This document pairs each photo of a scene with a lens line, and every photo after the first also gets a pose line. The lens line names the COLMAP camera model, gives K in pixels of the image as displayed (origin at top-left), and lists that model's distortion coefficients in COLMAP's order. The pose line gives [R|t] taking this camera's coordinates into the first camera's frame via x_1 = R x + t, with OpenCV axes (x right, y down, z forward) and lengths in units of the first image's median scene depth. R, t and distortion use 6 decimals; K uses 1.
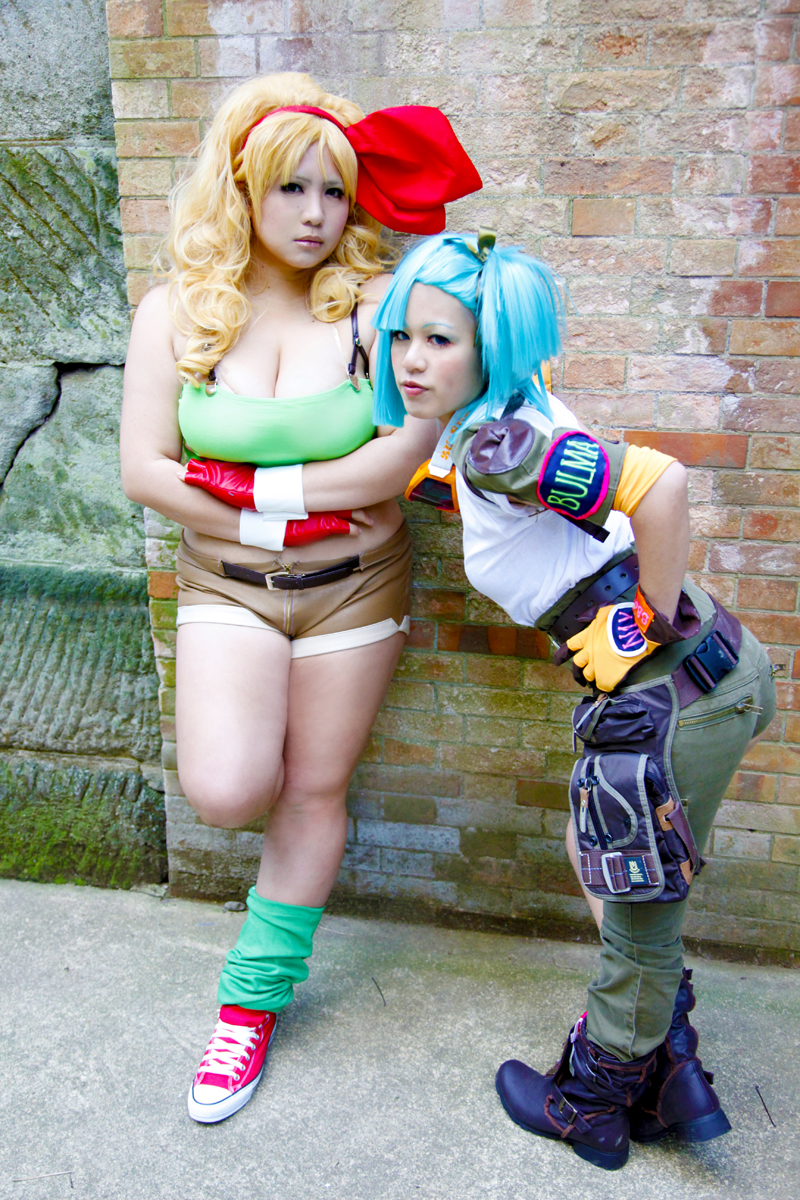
lens RADIAL K [[1190.5, 0, 382.6], [0, 1190.5, 612.3], [0, 0, 1]] dist [0.045551, 0.000000]
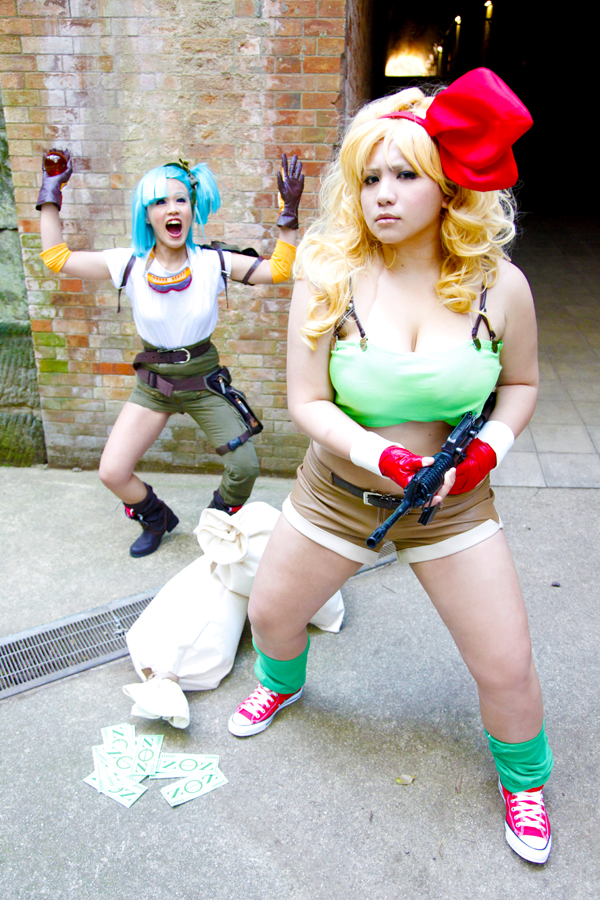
lens RADIAL K [[772.1, 0, 286.2], [0, 772.1, 455.7], [0, 0, 1]] dist [-0.049042, 0.096057]
pose [[0.994054, -0.033409, 0.103640, 0.149532], [0.025268, 0.996563, 0.078891, 0.139659], [-0.105919, -0.075804, 0.991481, -0.615464]]
